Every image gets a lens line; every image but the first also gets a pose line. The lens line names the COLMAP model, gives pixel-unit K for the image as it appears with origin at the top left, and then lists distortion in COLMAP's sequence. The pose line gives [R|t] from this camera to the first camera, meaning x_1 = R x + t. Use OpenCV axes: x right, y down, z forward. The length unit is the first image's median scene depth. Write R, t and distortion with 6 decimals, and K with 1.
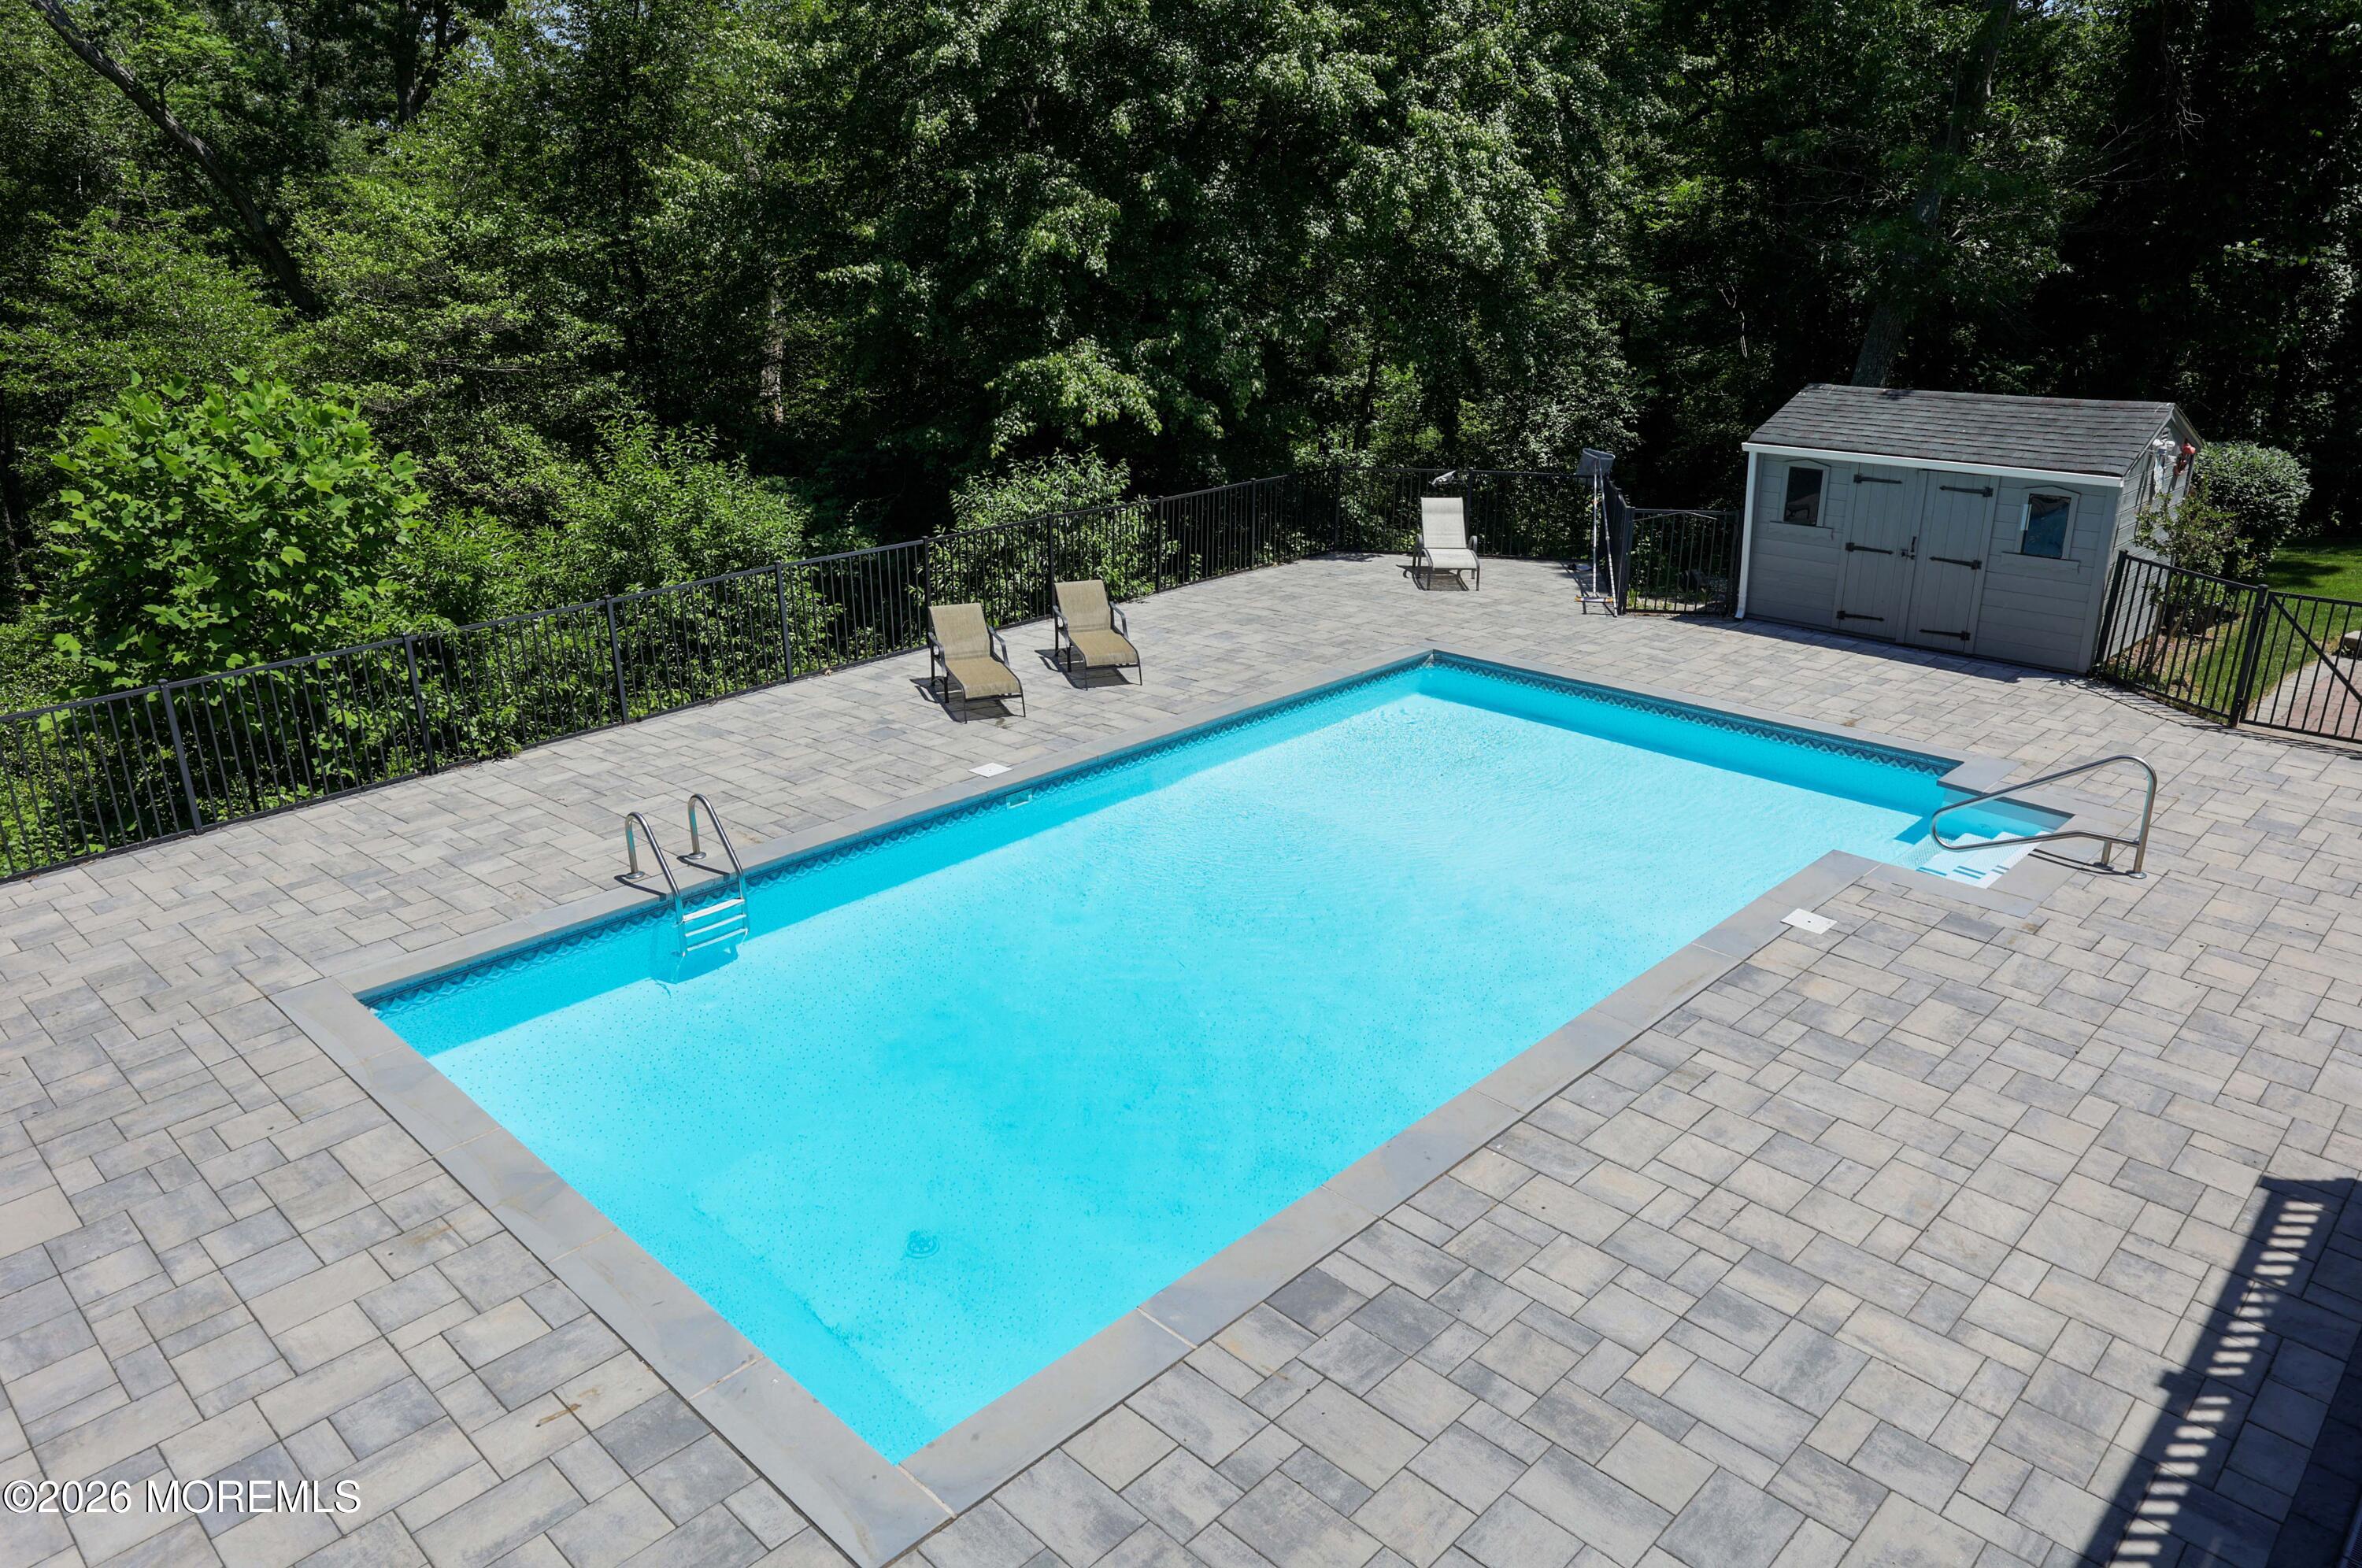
lens RADIAL K [[1553.0, 0, 1205.8], [0, 1553.0, 785.0], [0, 0, 1]] dist [-0.000101, -0.001859]
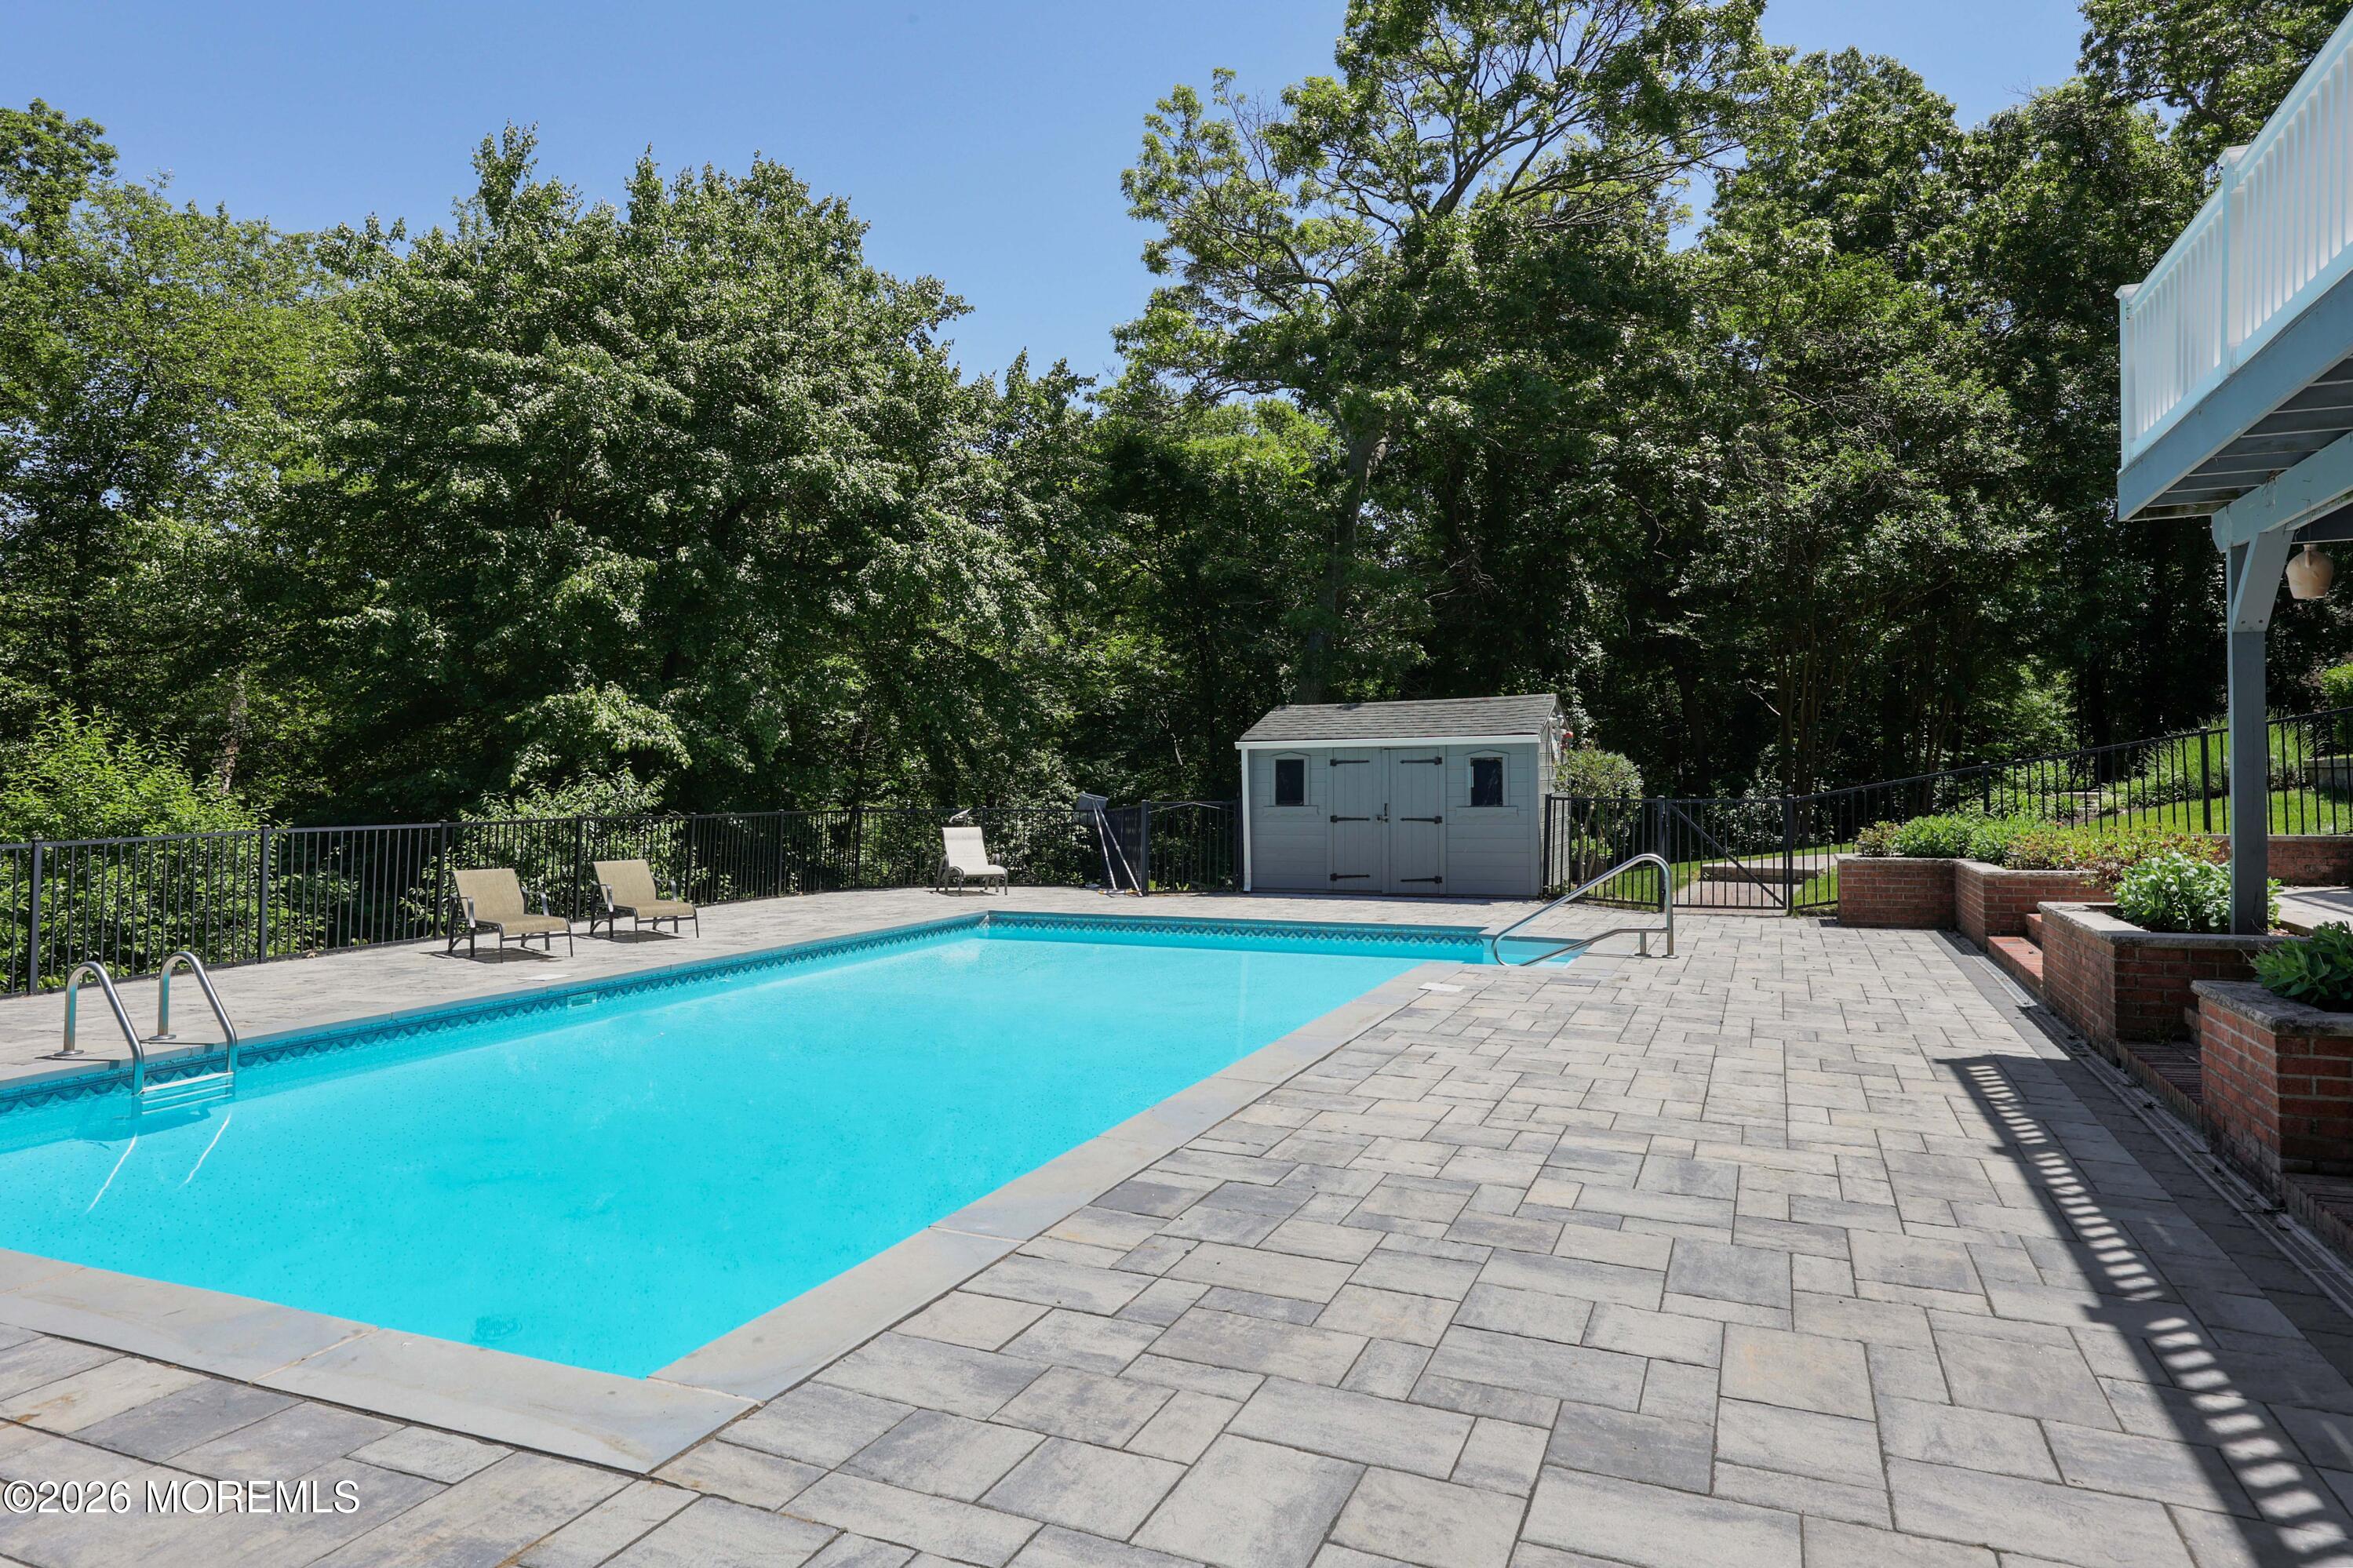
lens RADIAL K [[1376.1, 0, 1179.5], [0, 1376.1, 743.5], [0, 0, 1]] dist [0.004816, -0.002584]
pose [[0.933532, 0.033240, 0.356949, -0.053369], [0.098304, 0.933790, -0.344053, 0.107007], [-0.344752, 0.356274, 0.868456, 0.084550]]
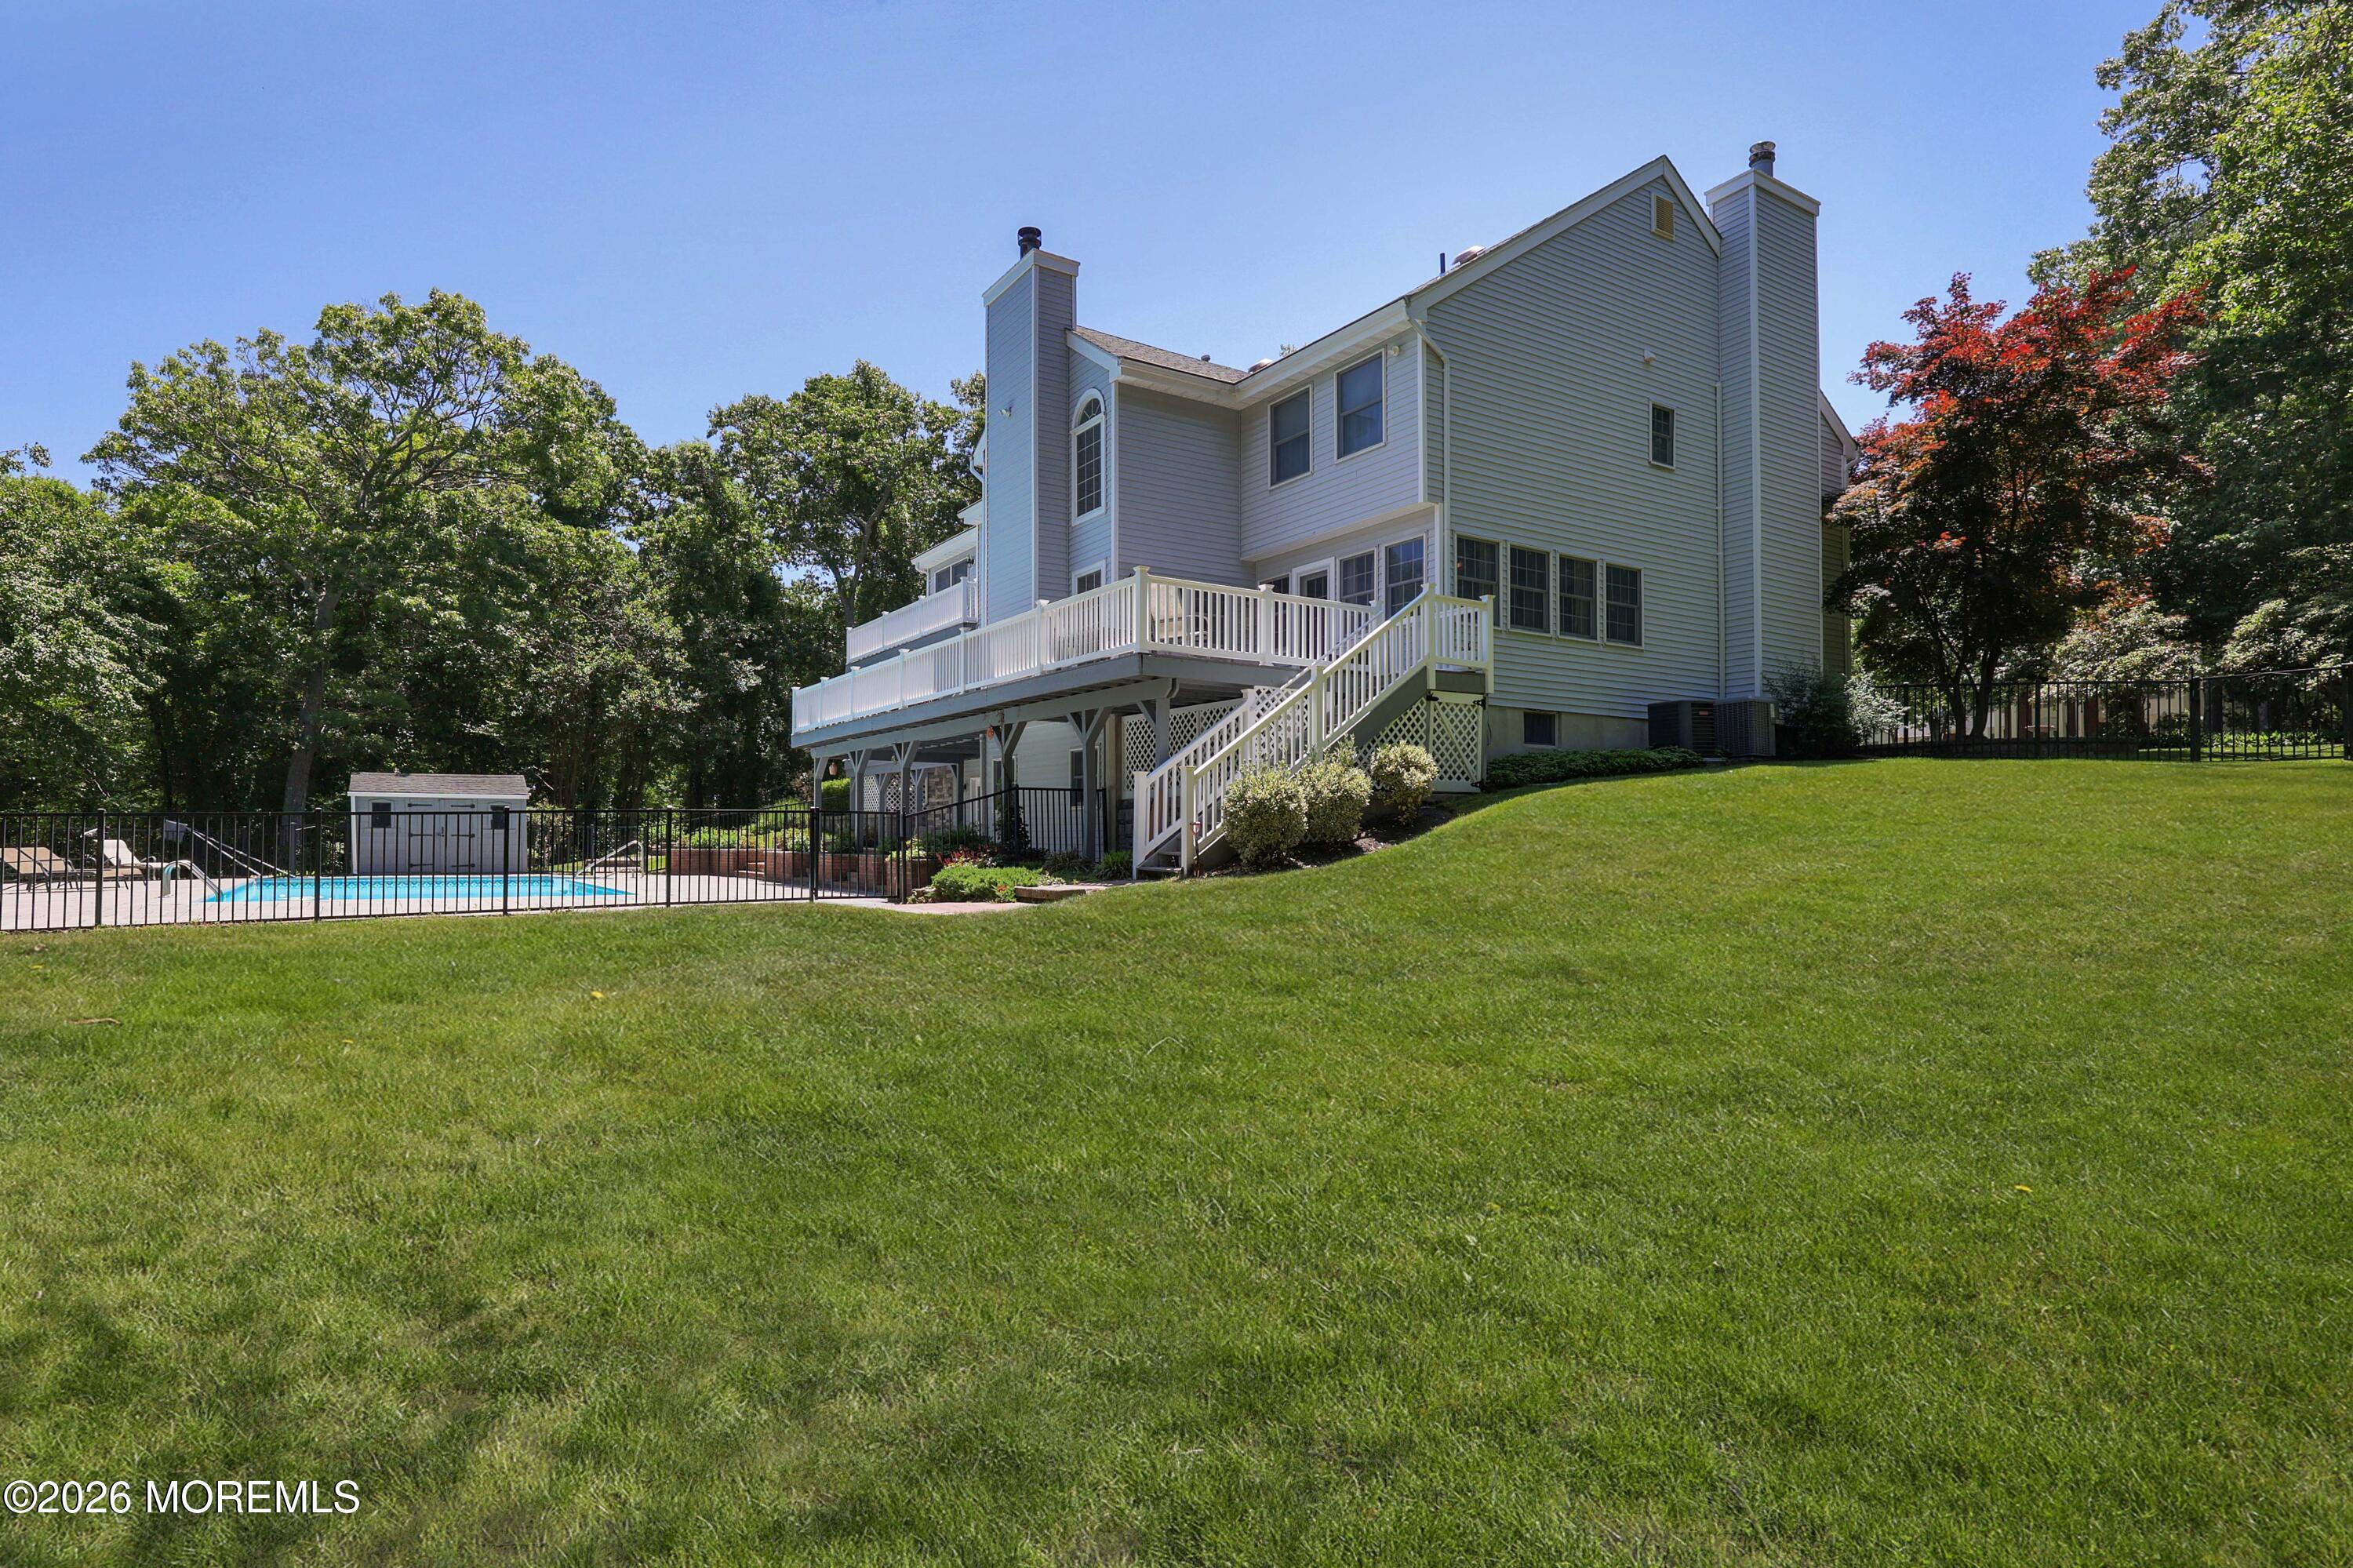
lens RADIAL K [[1158.6, 0, 1186.5], [0, 1158.6, 818.8], [0, 0, 1]] dist [-0.000414, 0.000668]
pose [[0.167608, 0.050915, 0.984538, -0.773399], [0.318657, 0.942260, -0.102977, 0.265924], [-0.932934, 0.330989, 0.141706, -0.215619]]
